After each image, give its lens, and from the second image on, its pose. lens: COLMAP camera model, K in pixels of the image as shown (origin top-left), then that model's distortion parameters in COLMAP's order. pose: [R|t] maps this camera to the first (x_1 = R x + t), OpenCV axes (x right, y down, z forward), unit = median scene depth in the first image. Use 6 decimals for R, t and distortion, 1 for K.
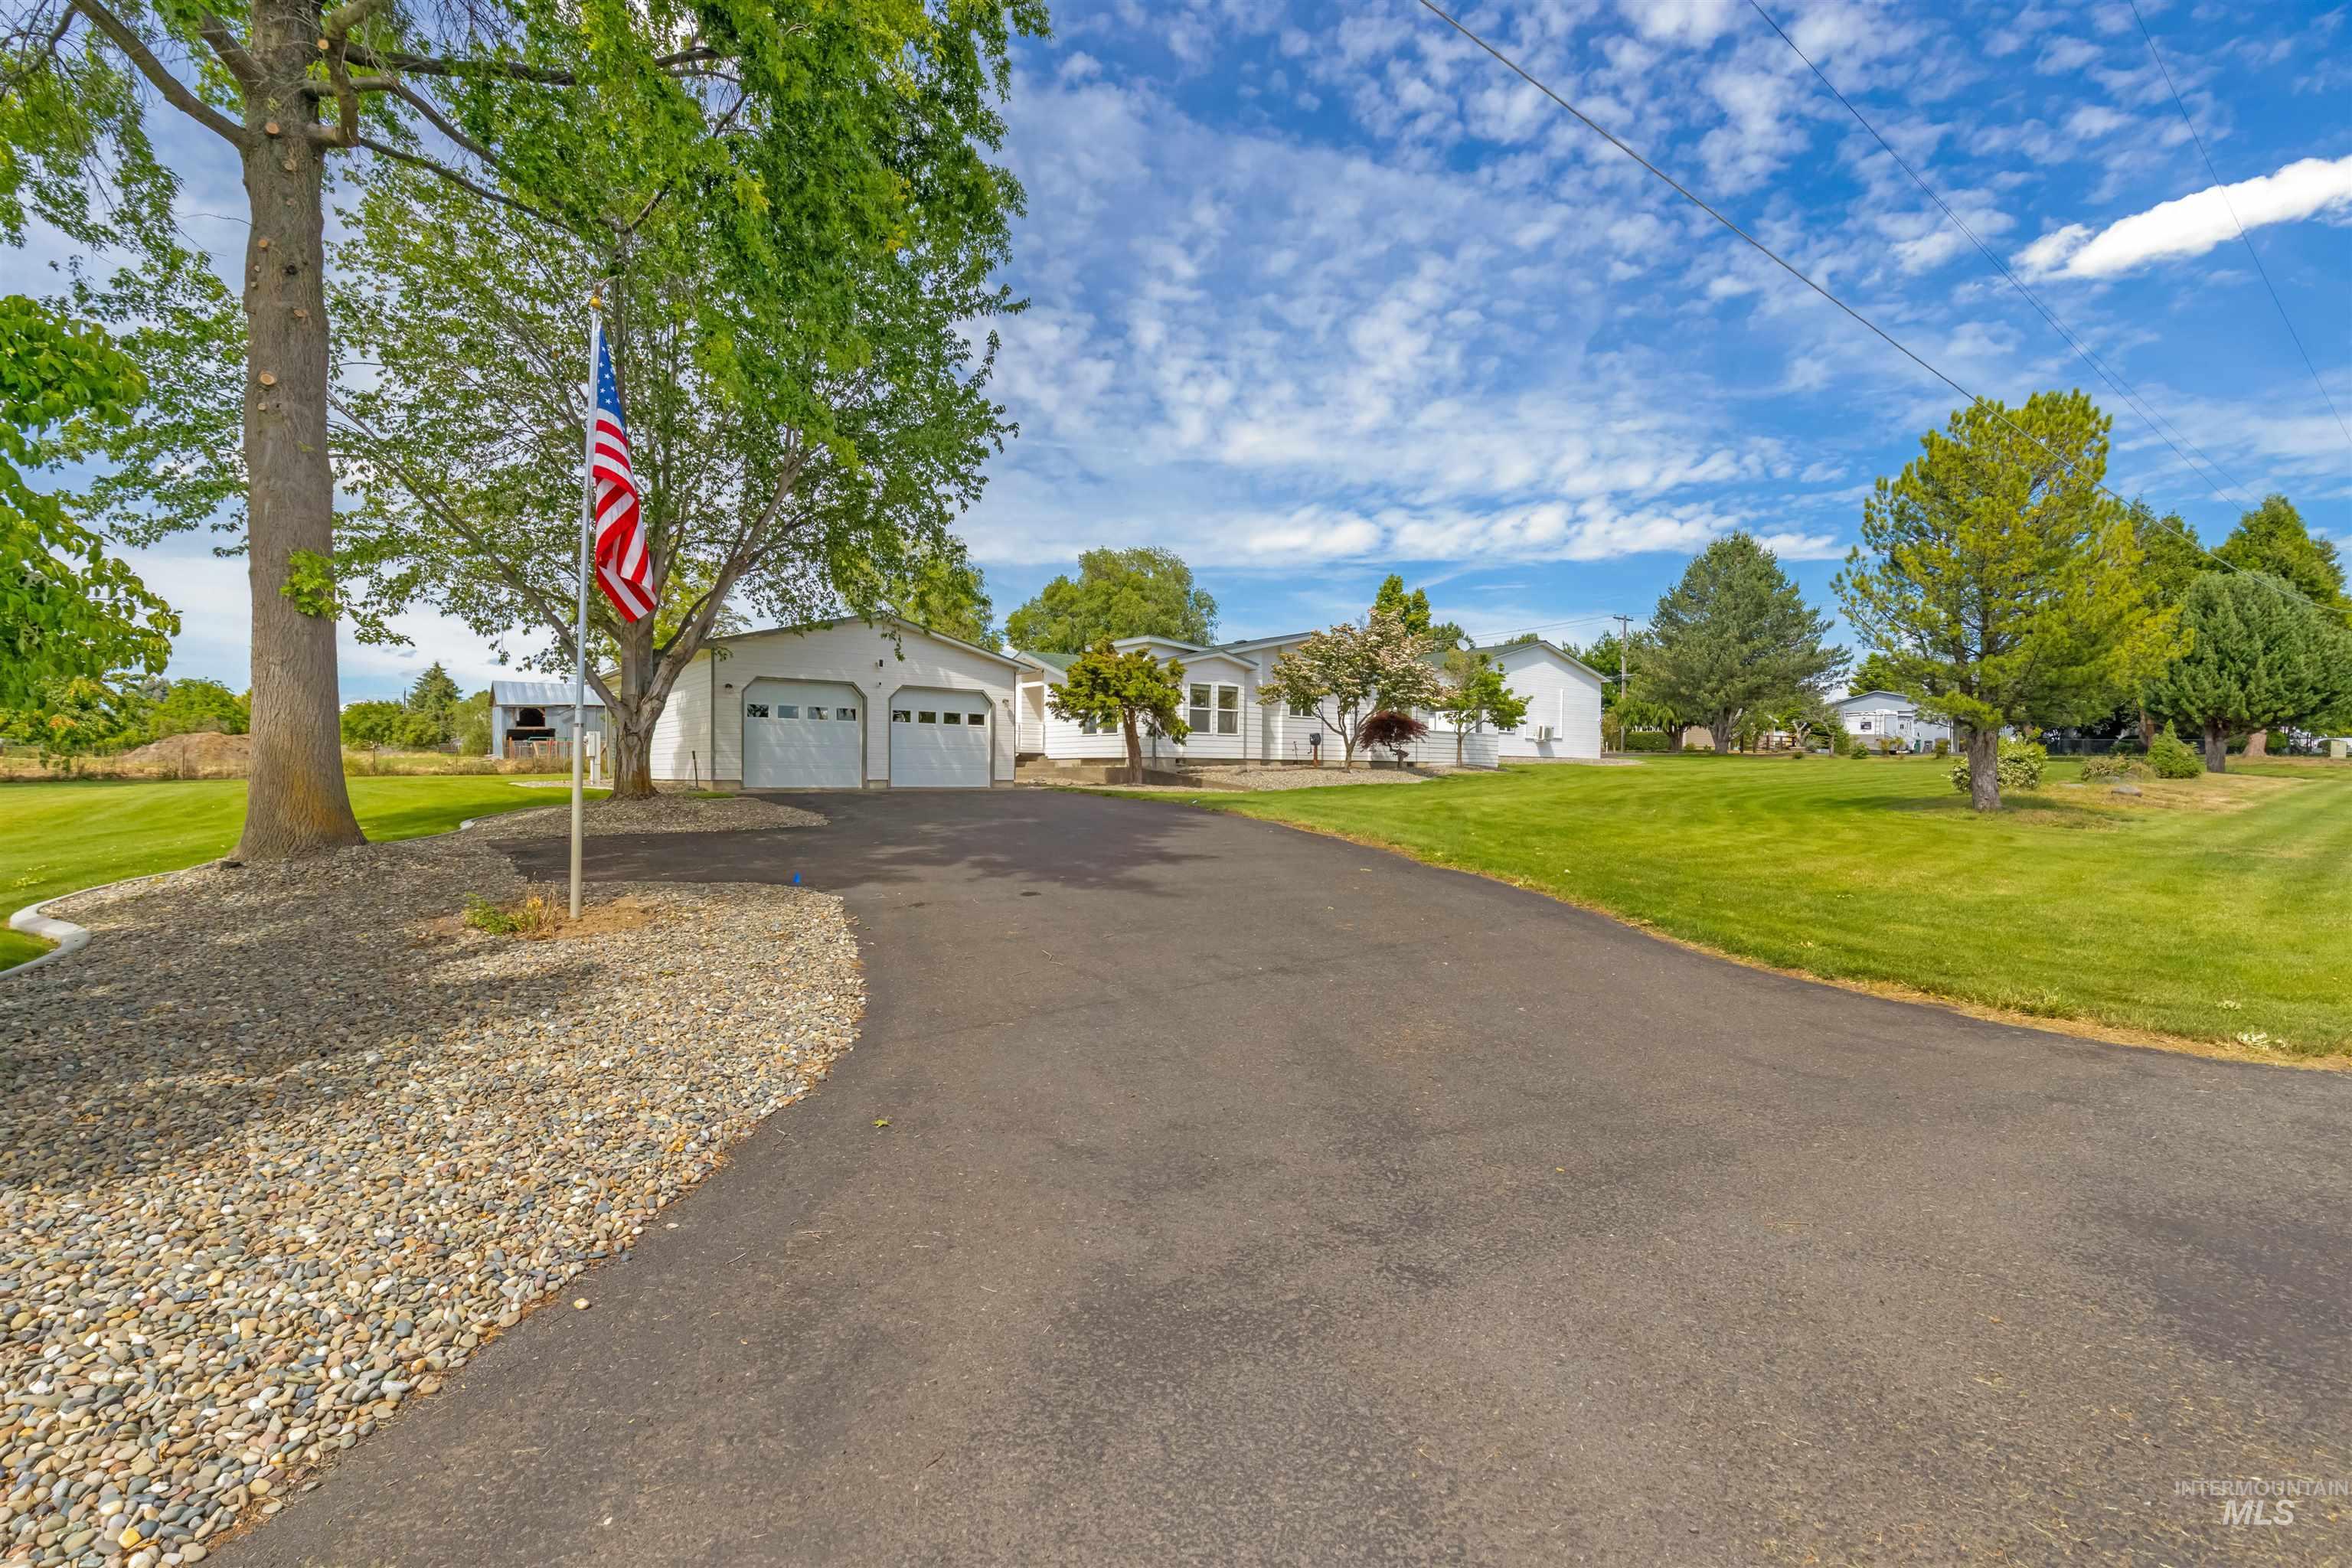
lens RADIAL K [[1079.1, 0, 1179.3], [0, 1079.1, 786.5], [0, 0, 1]] dist [0.015482, -0.002561]
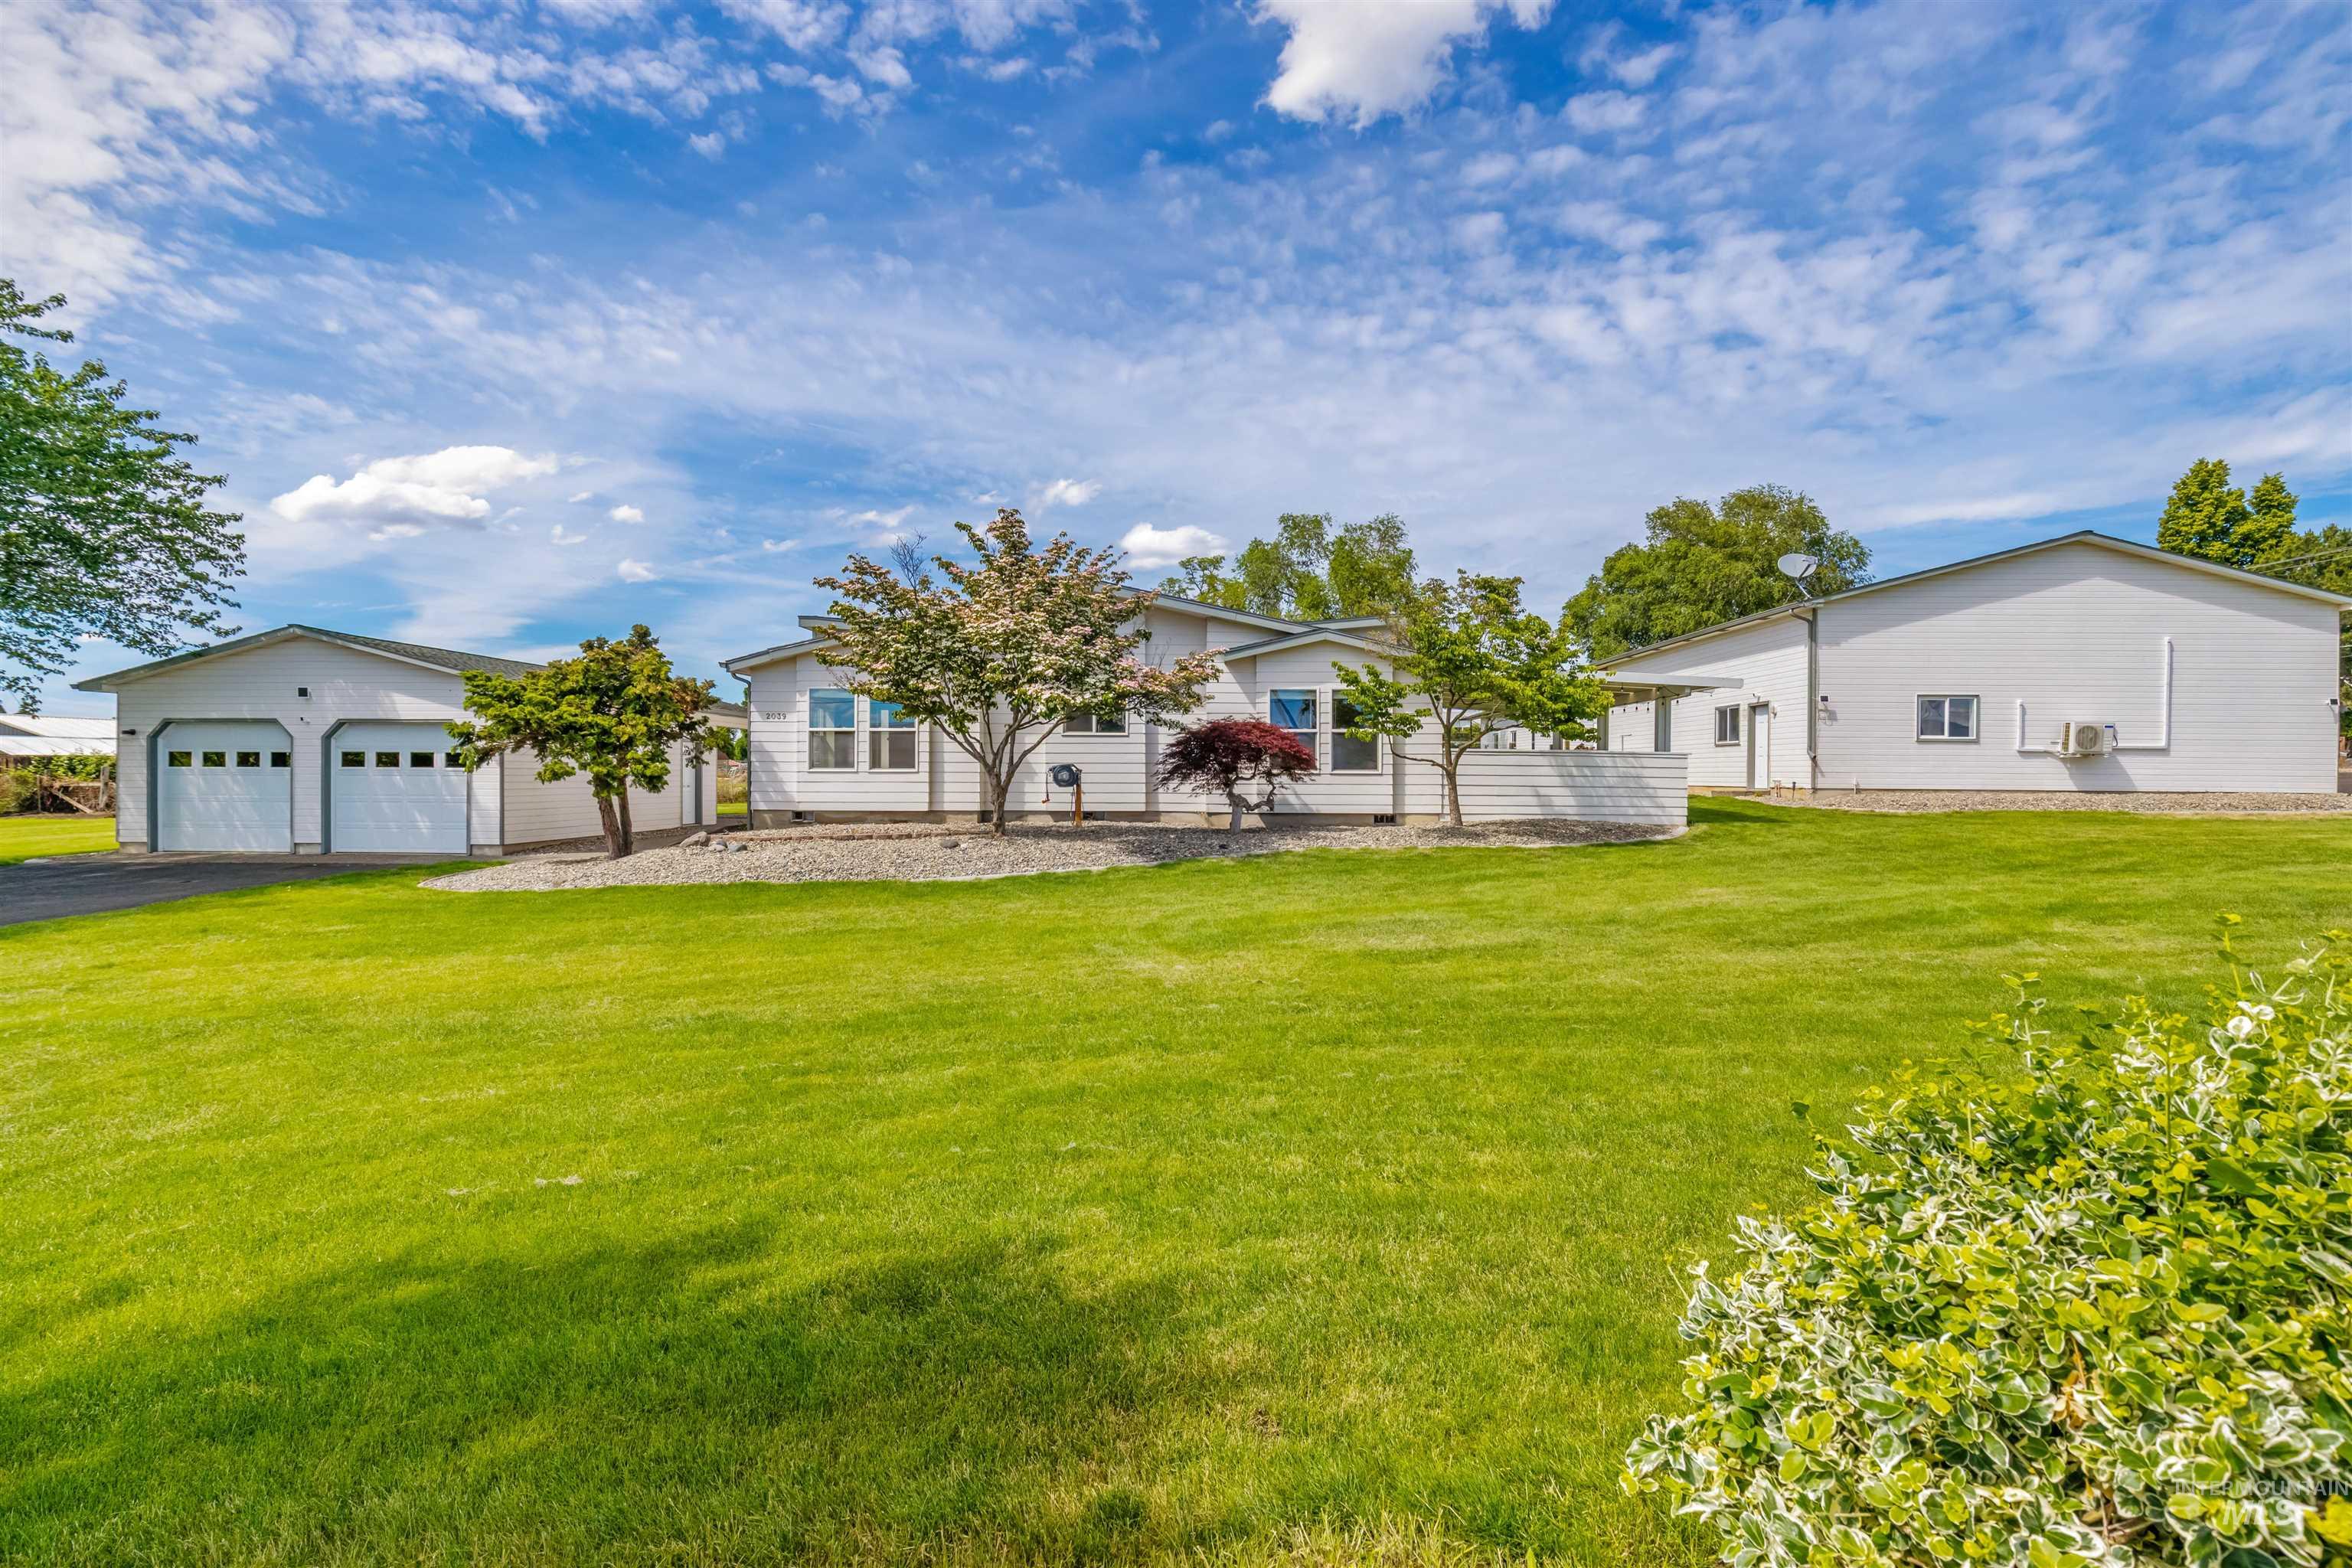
lens RADIAL K [[1049.7, 0, 1182.3], [0, 1049.7, 744.1], [0, 0, 1]] dist [-0.008340, 0.002724]
pose [[0.747762, -0.018550, -0.663707, 0.158660], [-0.008292, 0.999271, -0.037271, -0.012553], [0.663915, 0.033374, 0.747063, 0.198970]]
